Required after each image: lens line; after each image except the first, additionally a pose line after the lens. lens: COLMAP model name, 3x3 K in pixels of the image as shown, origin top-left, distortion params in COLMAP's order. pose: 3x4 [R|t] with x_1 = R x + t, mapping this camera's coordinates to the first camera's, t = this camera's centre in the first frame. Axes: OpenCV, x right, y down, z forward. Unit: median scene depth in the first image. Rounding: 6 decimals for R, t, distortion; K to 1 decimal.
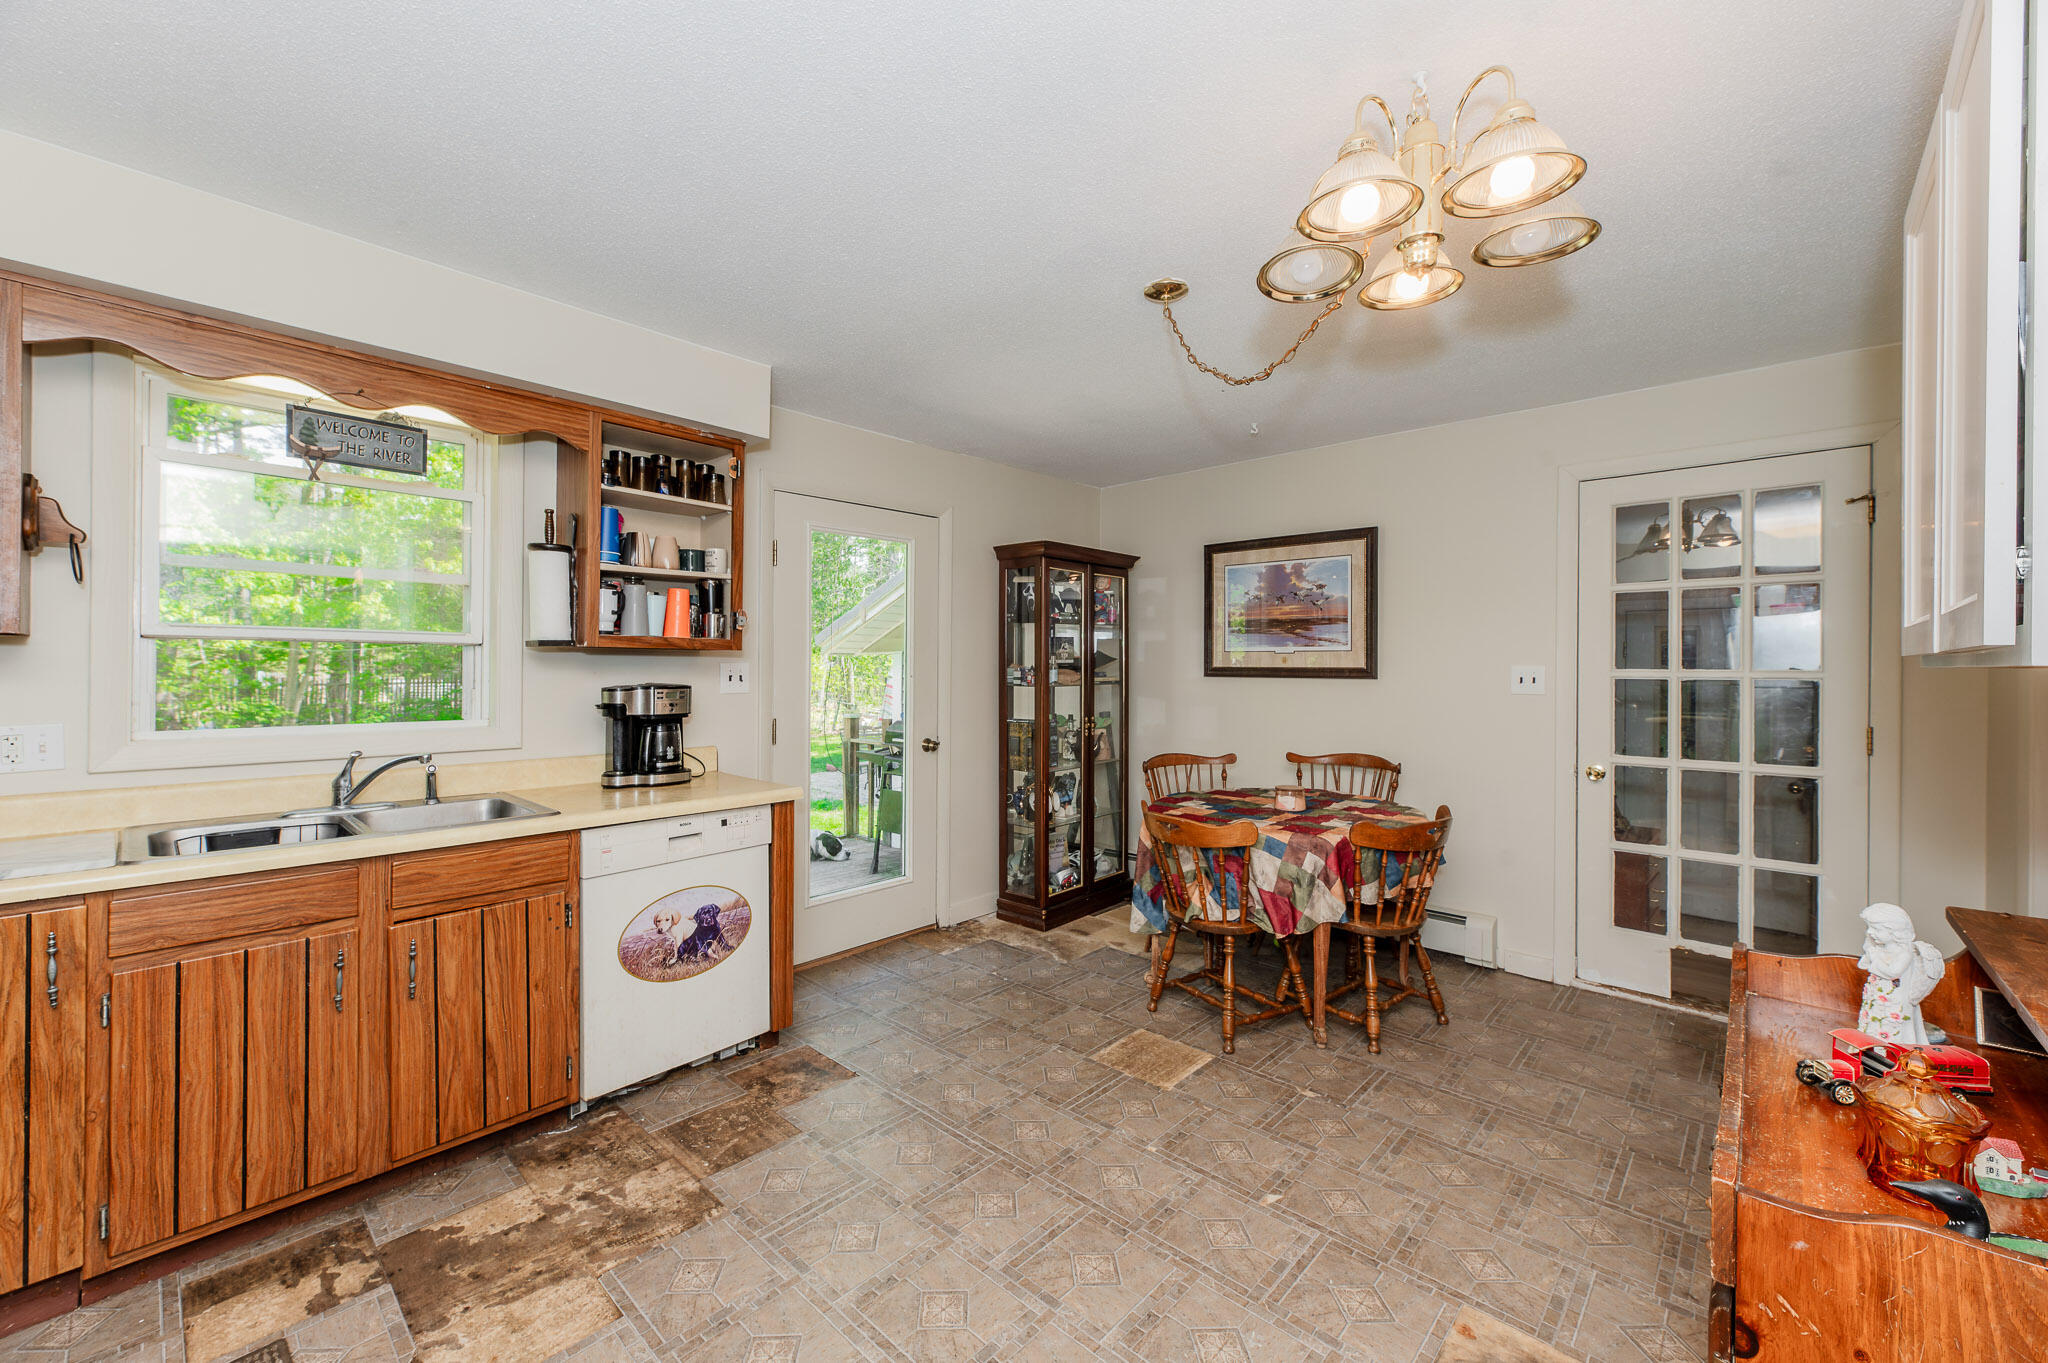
lens RADIAL K [[822.5, 0, 1009.8], [0, 822.5, 682.0], [0, 0, 1]] dist [0.007501, 0.000290]
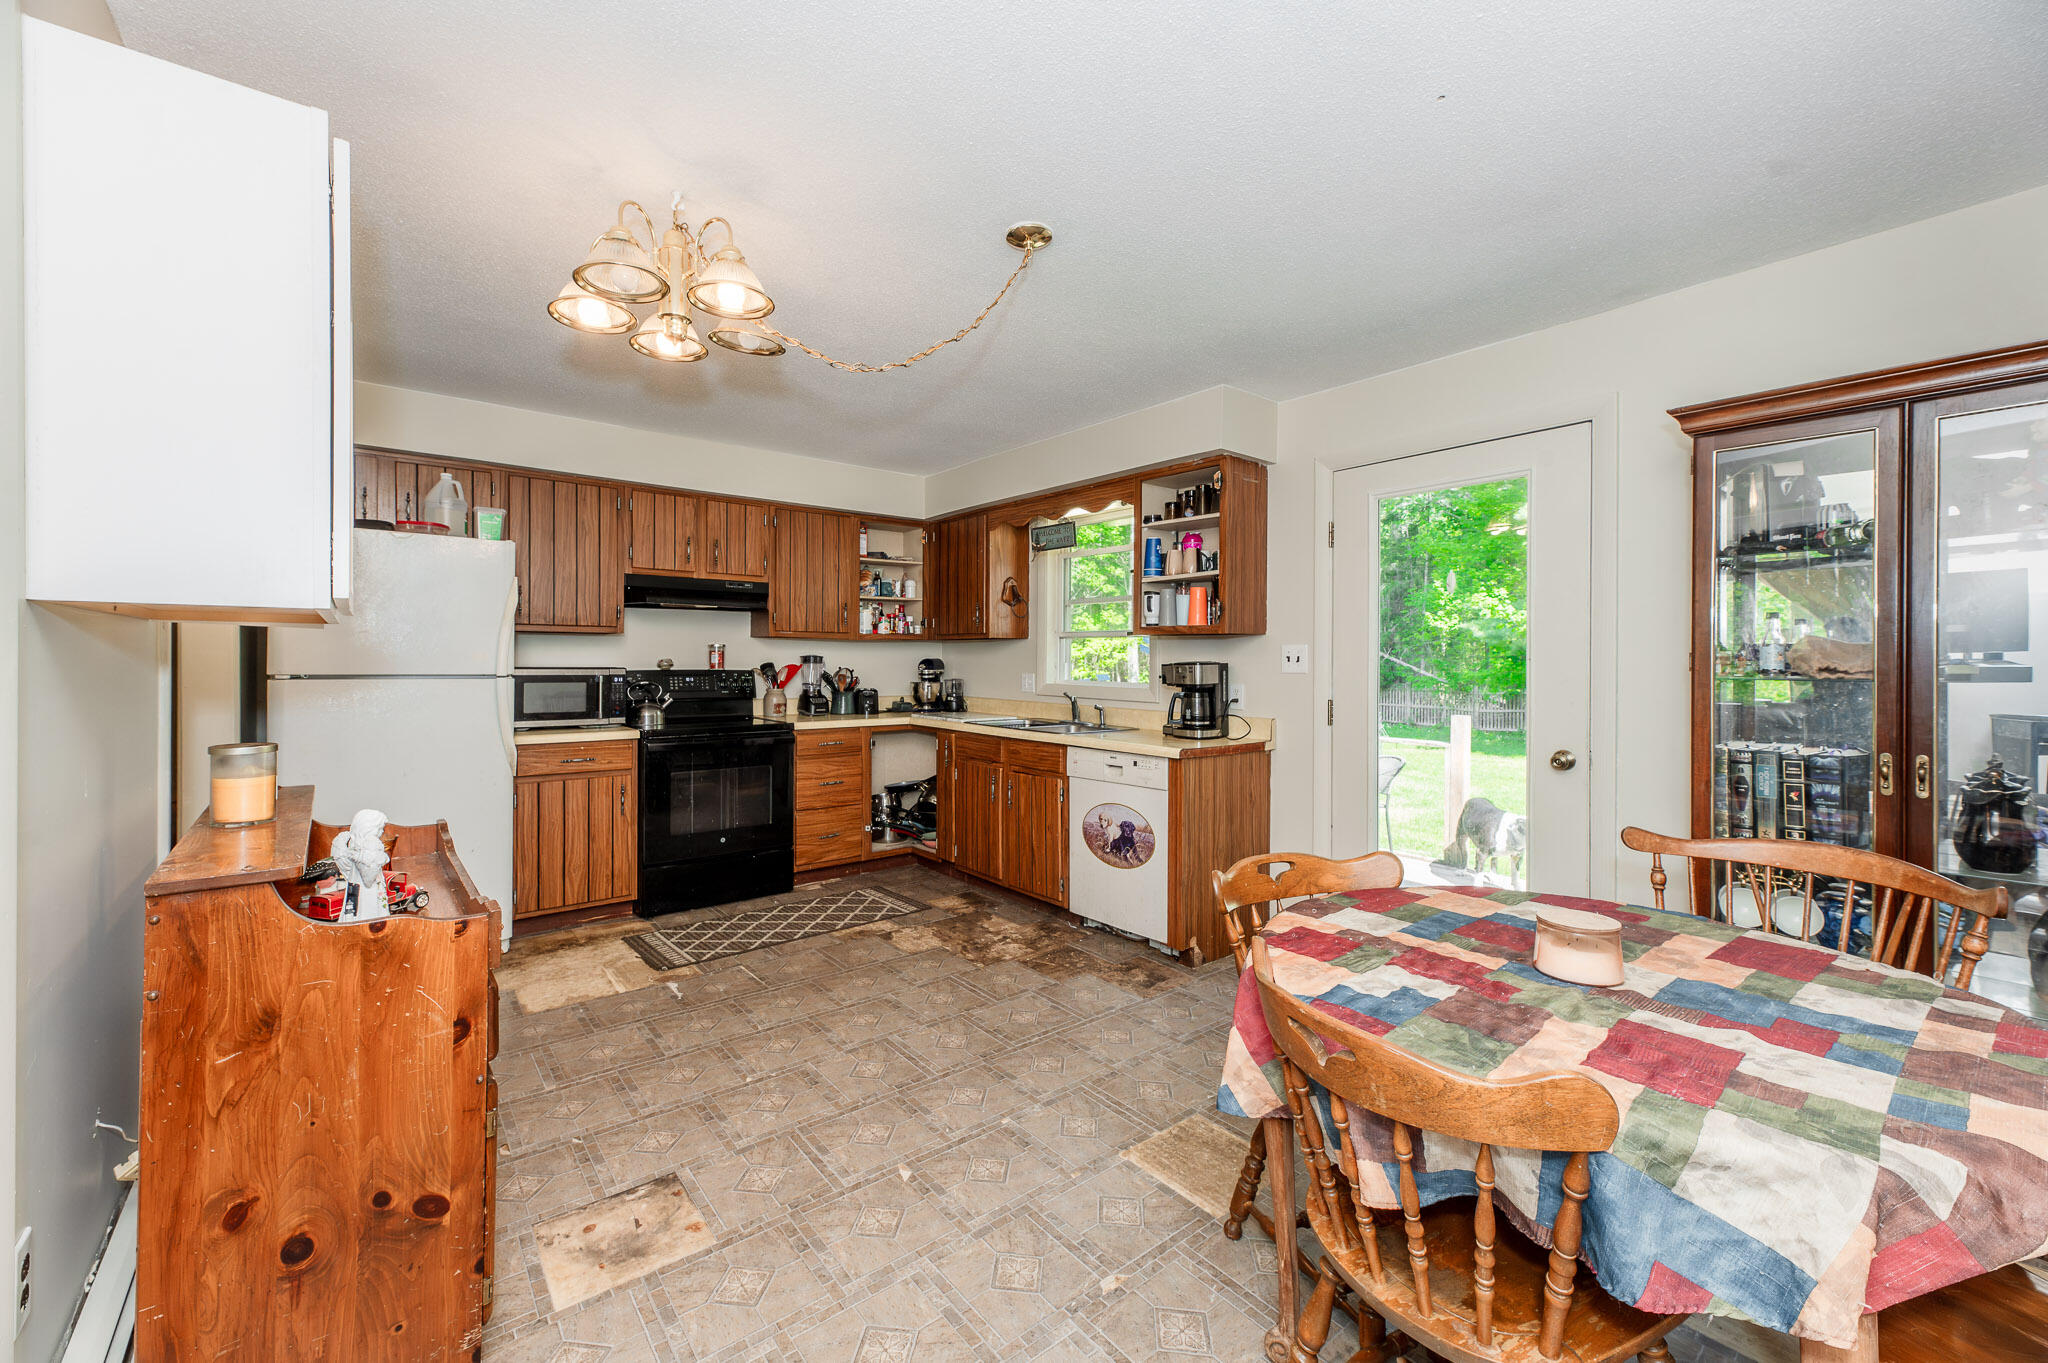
lens RADIAL K [[822.5, 0, 1009.8], [0, 822.5, 682.0], [0, 0, 1]] dist [0.007501, 0.000290]
pose [[-0.151188, 0.019594, -0.988311, 1.023438], [-0.029423, 0.999271, 0.024312, 0.012997], [0.988067, 0.032755, -0.150502, 1.021011]]
